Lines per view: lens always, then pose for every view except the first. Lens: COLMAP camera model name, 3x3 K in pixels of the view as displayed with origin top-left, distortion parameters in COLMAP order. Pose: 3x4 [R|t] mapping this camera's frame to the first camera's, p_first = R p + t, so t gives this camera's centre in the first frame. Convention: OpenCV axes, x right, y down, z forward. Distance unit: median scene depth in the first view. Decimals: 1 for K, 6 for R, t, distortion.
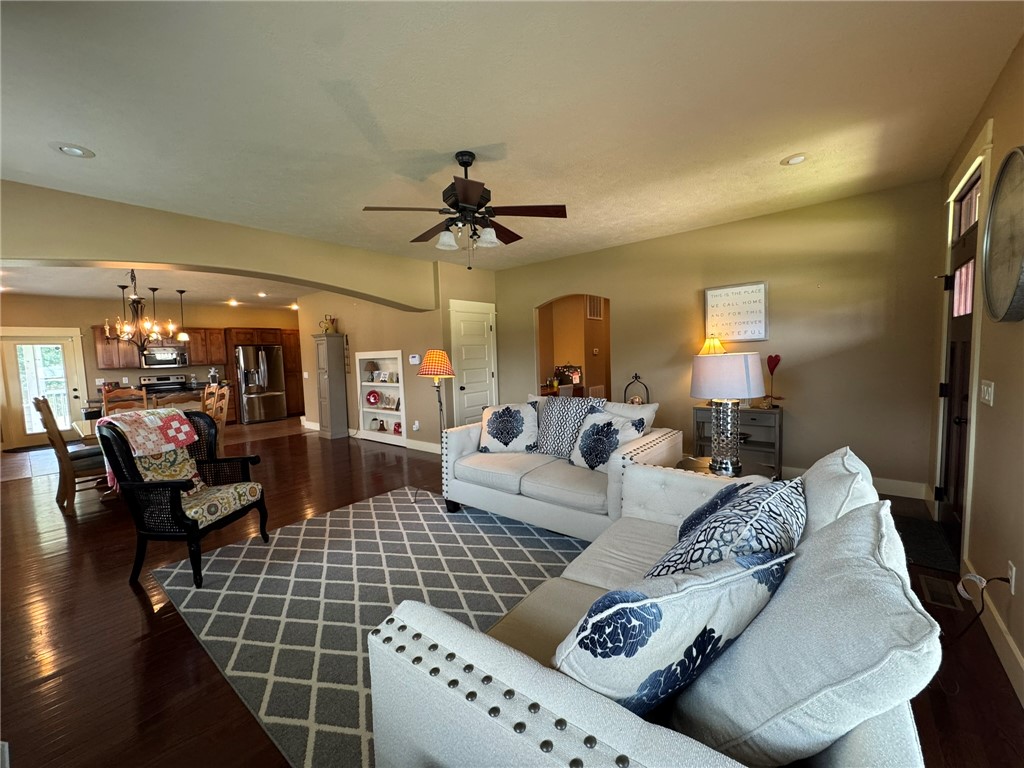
lens RADIAL K [[409.8, 0, 512.0], [0, 409.8, 384.0], [0, 0, 1]] dist [-0.002620, -0.000601]
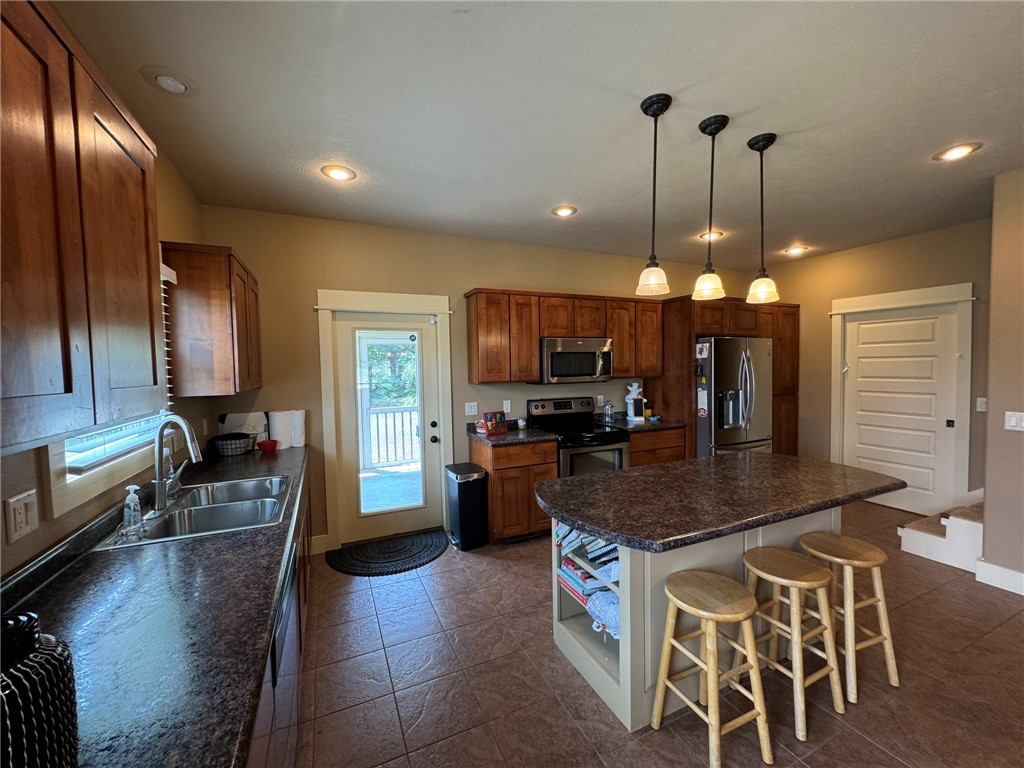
lens RADIAL K [[409.8, 0, 512.0], [0, 409.8, 384.0], [0, 0, 1]] dist [-0.002620, -0.000601]
pose [[0.899633, 0.033963, -0.435324, -0.687433], [-0.044554, 0.998907, -0.014142, -0.027291], [0.434368, 0.032118, 0.900163, 0.532265]]
